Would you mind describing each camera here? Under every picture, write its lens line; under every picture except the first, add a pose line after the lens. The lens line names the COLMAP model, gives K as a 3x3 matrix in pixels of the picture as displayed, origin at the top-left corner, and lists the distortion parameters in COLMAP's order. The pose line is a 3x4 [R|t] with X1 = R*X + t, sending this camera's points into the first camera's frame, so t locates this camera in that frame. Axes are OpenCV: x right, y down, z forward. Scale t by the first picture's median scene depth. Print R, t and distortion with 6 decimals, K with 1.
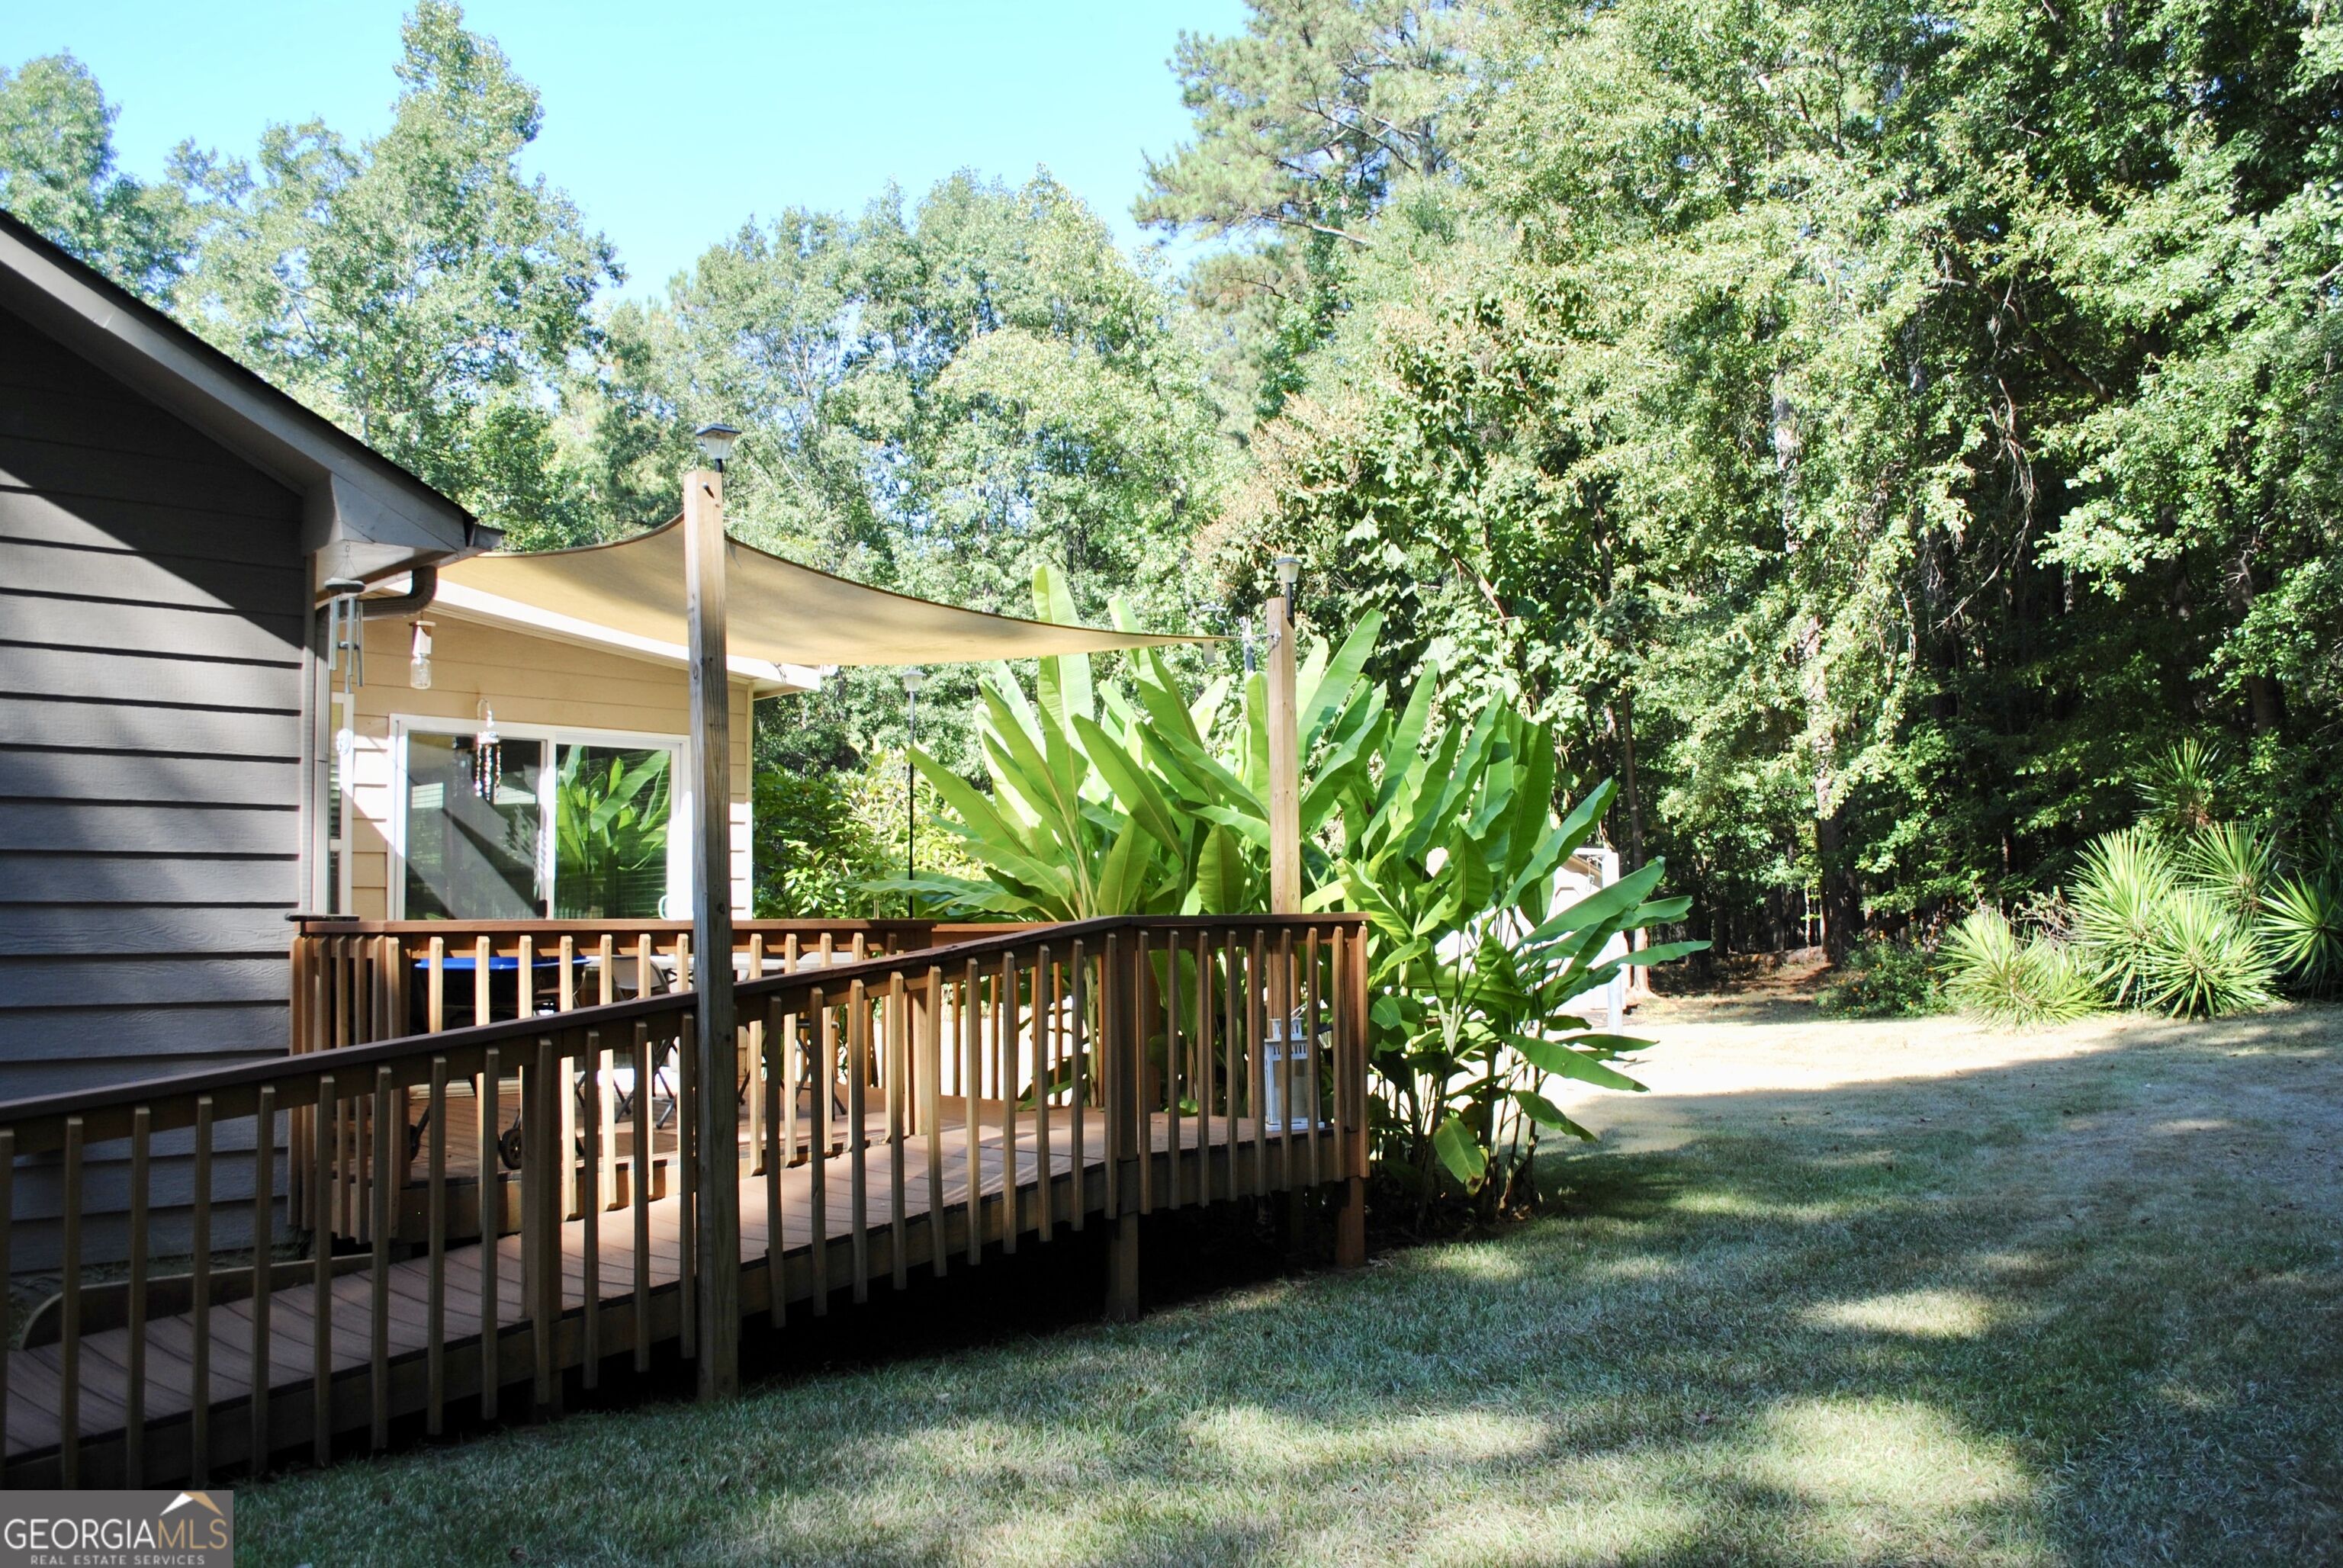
lens RADIAL K [[1936.6, 0, 1141.9], [0, 1936.6, 844.2], [0, 0, 1]] dist [-0.098154, -0.002306]
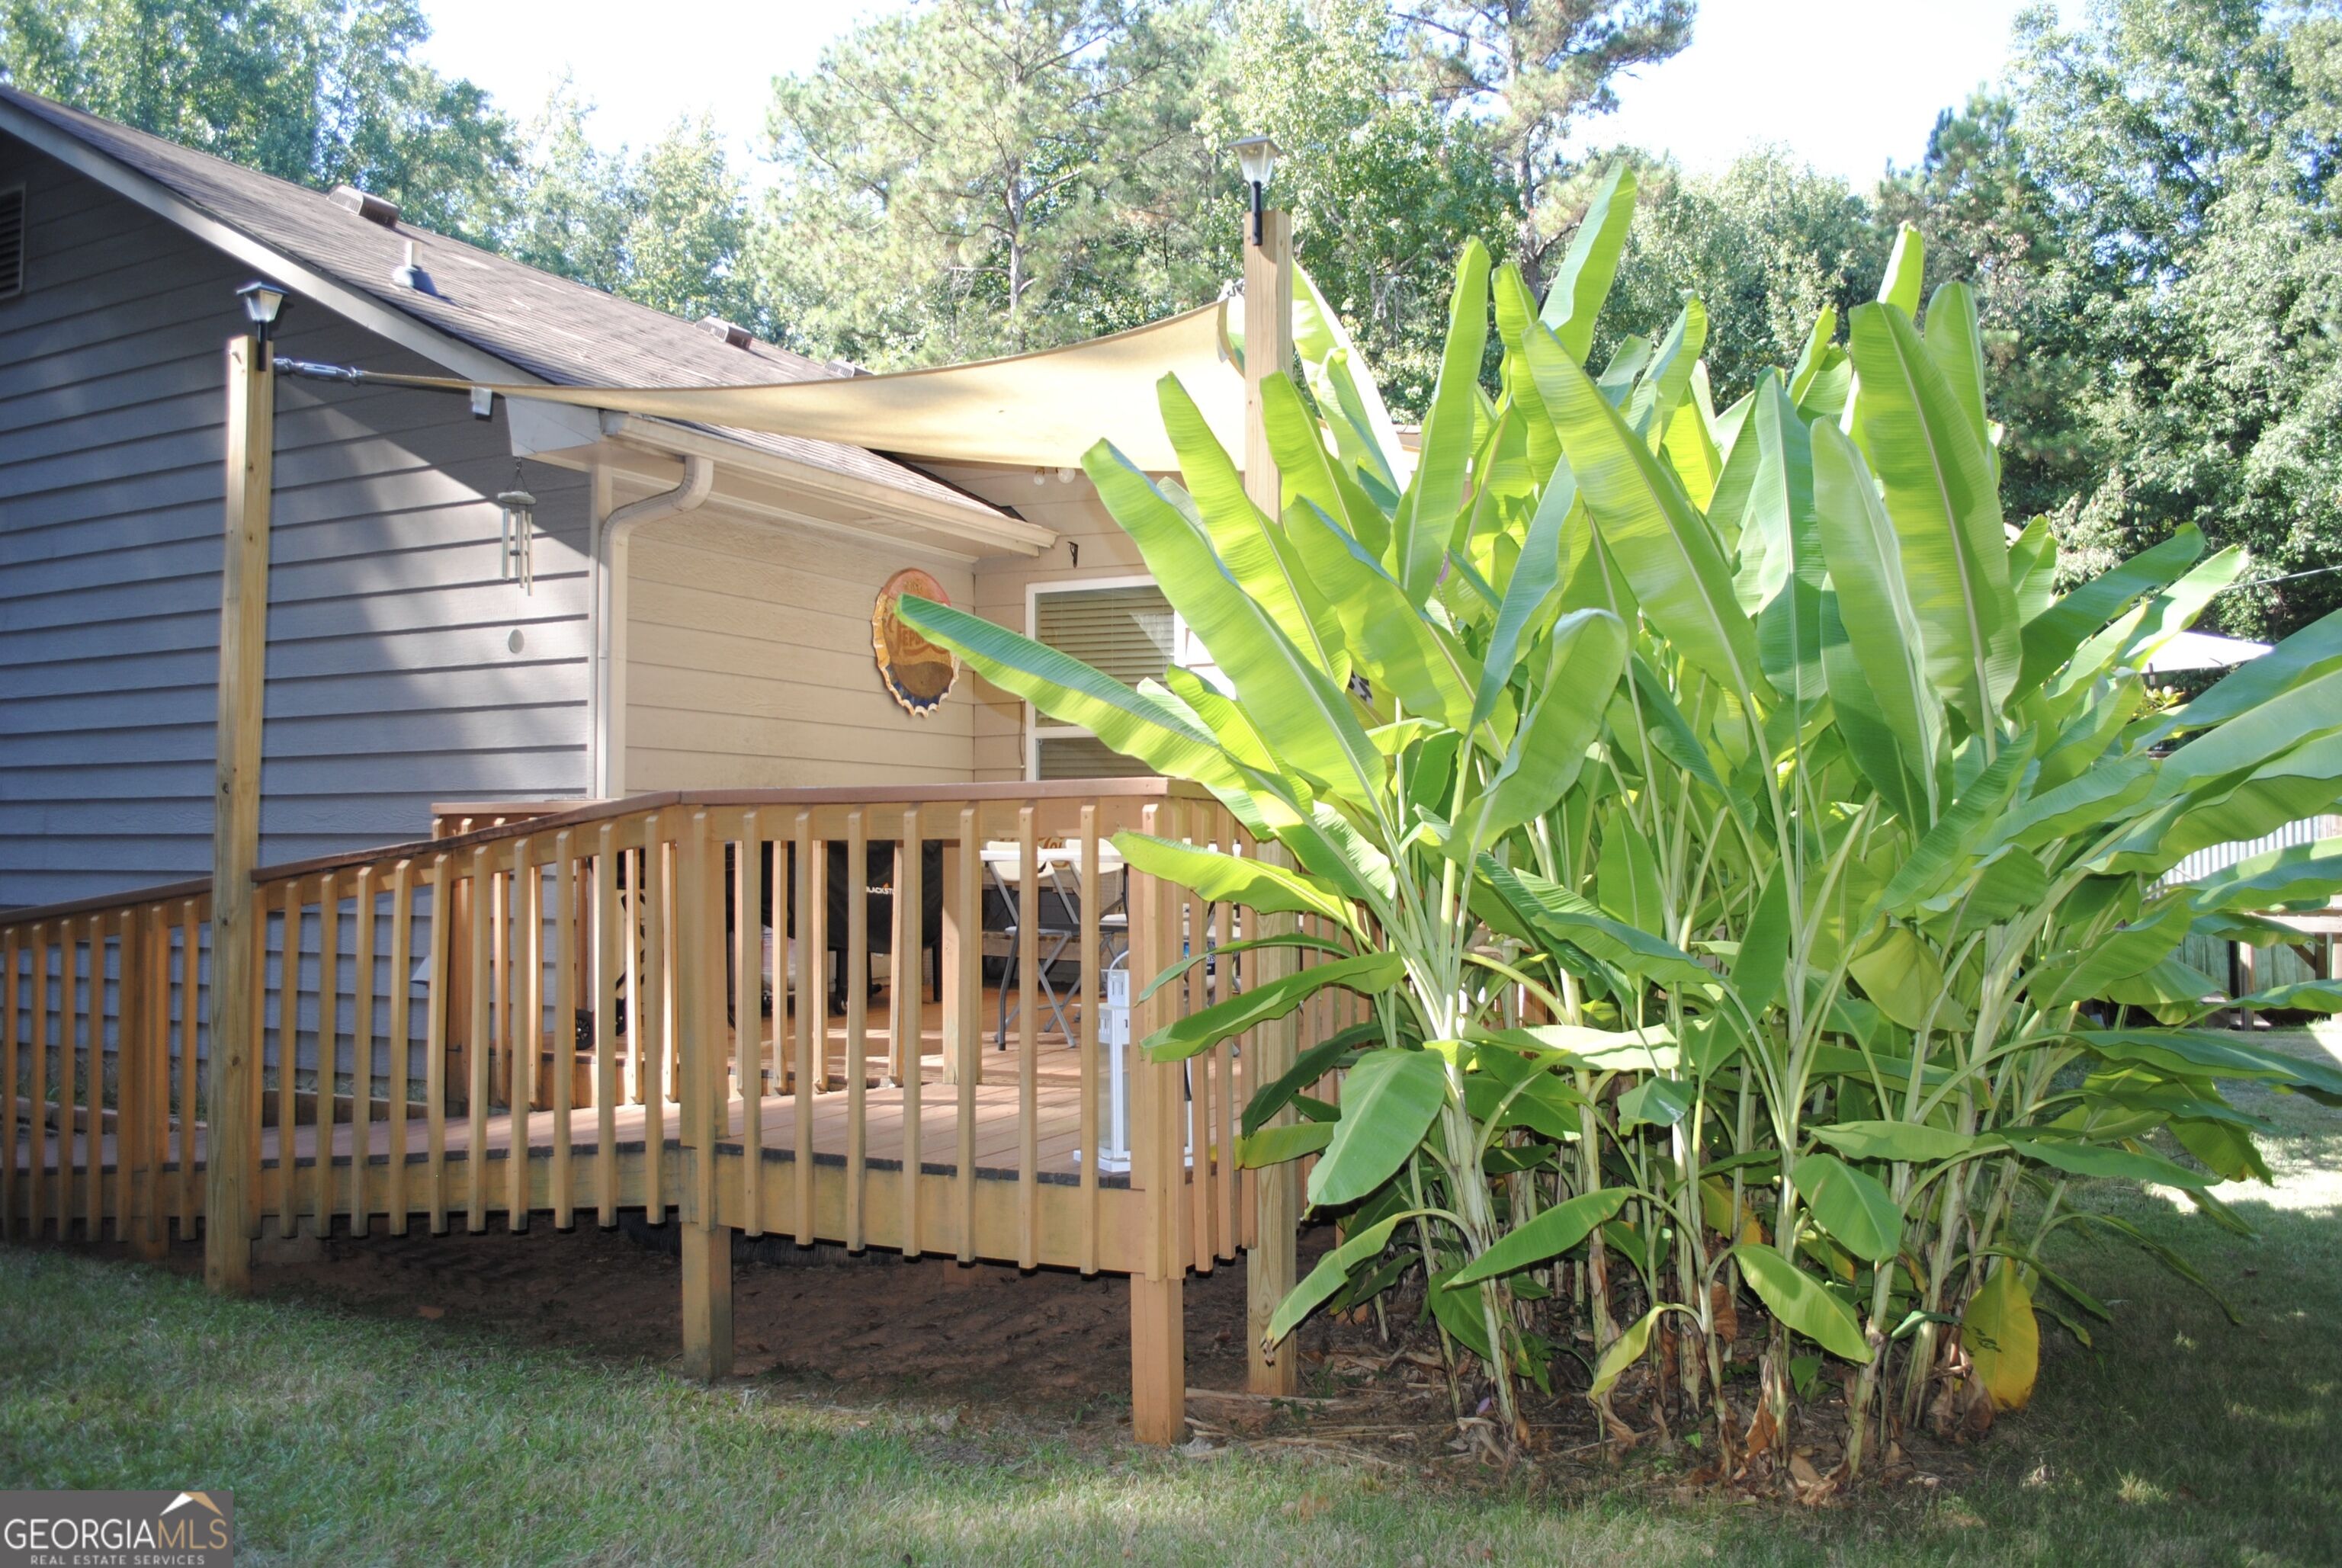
lens RADIAL K [[1845.9, 0, 1157.9], [0, 1845.9, 793.5], [0, 0, 1]] dist [-0.080675, 0.004649]
pose [[0.336852, -0.008977, -0.941515, 0.150749], [0.038431, 0.999252, 0.004222, 0.009435], [0.940773, -0.037606, 0.336945, 0.214550]]
